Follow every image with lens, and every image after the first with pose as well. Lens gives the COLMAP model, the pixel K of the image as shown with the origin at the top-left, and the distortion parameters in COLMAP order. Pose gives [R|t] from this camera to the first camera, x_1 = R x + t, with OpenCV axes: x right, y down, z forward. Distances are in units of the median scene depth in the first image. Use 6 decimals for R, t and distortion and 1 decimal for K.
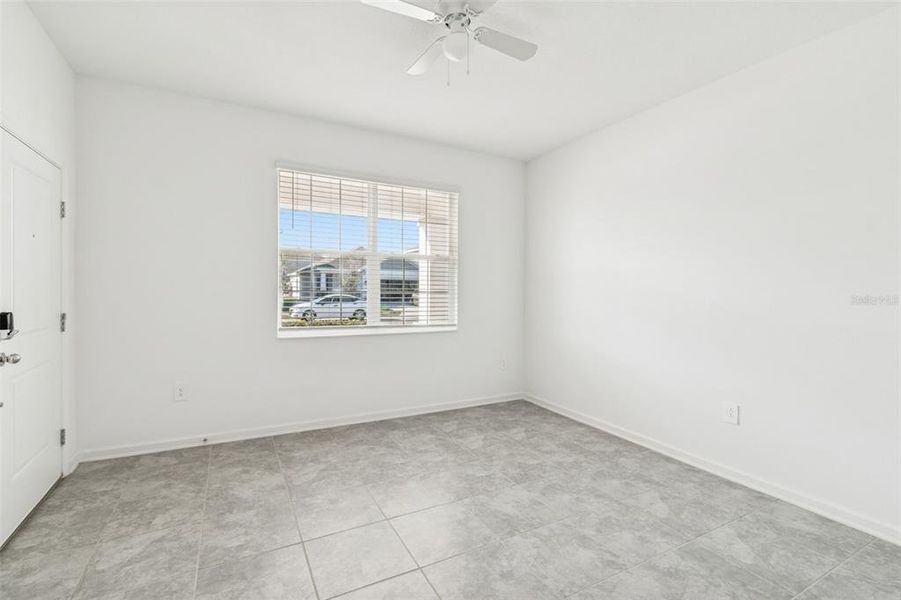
lens RADIAL K [[399.3, 0, 444.4], [0, 399.3, 294.9], [0, 0, 1]] dist [-0.000803, -0.000525]
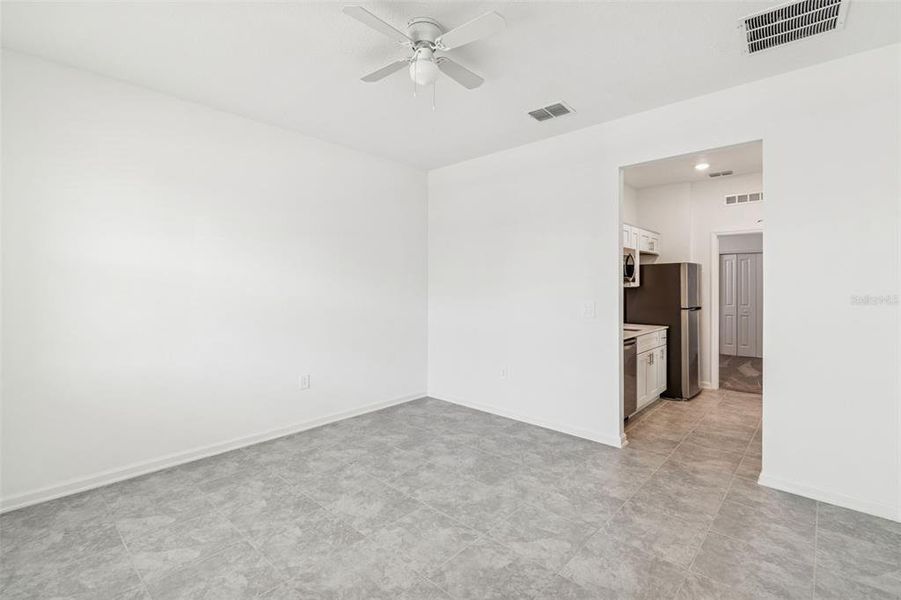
lens RADIAL K [[399.3, 0, 444.4], [0, 399.3, 294.9], [0, 0, 1]] dist [-0.000803, -0.000525]
pose [[-0.308219, -0.030737, 0.950819, -0.745189], [0.010538, 0.999306, 0.035720, -0.054131], [-0.951257, 0.021029, -0.307681, 0.950517]]
